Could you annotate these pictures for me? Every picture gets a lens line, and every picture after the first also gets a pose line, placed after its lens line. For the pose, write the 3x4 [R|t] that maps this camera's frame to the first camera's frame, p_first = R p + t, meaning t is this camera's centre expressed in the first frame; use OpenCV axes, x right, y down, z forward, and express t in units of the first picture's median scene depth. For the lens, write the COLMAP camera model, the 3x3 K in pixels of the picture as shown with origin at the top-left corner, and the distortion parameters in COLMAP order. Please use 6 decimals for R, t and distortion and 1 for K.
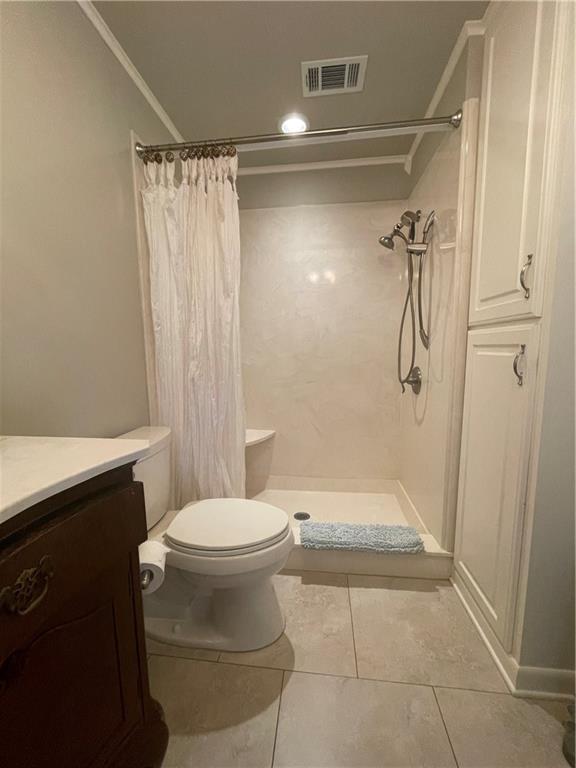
lens RADIAL K [[312.7, 0, 288.2], [0, 312.7, 385.9], [0, 0, 1]] dist [-0.001331, -0.000261]
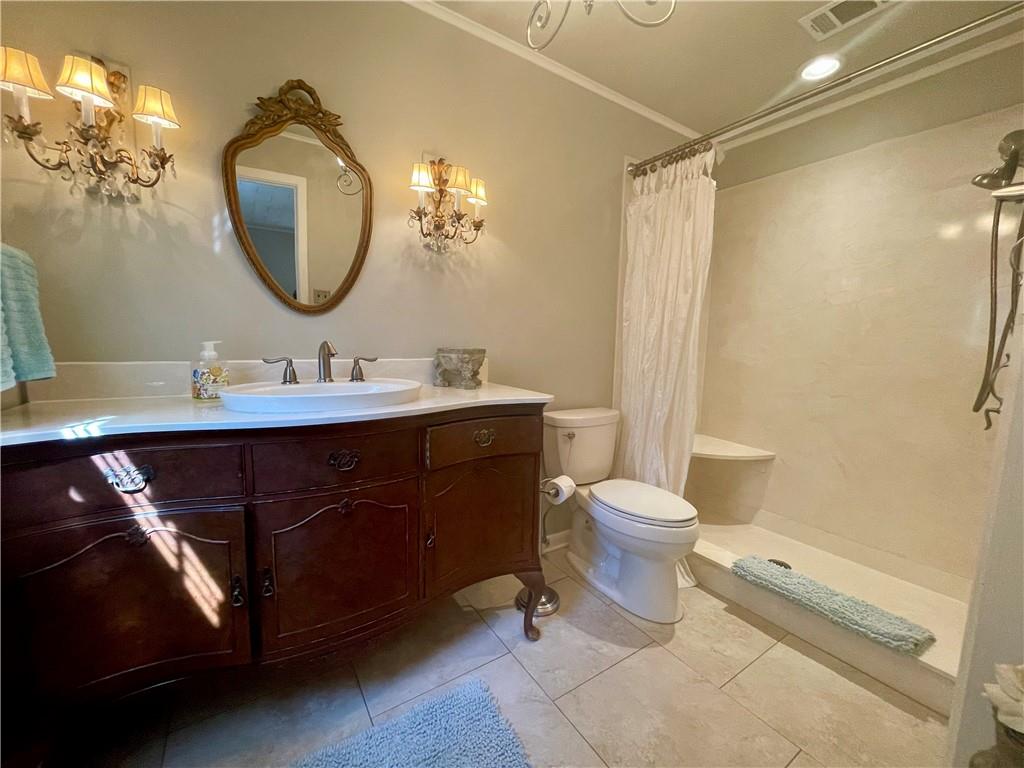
lens RADIAL K [[417.0, 0, 512.2], [0, 417.0, 390.4], [0, 0, 1]] dist [-0.001331, -0.000261]
pose [[0.640802, 0.124278, -0.757581, 0.506072], [-0.124289, 0.990586, 0.057371, 0.019938], [0.757579, 0.057396, 0.650216, -0.282287]]
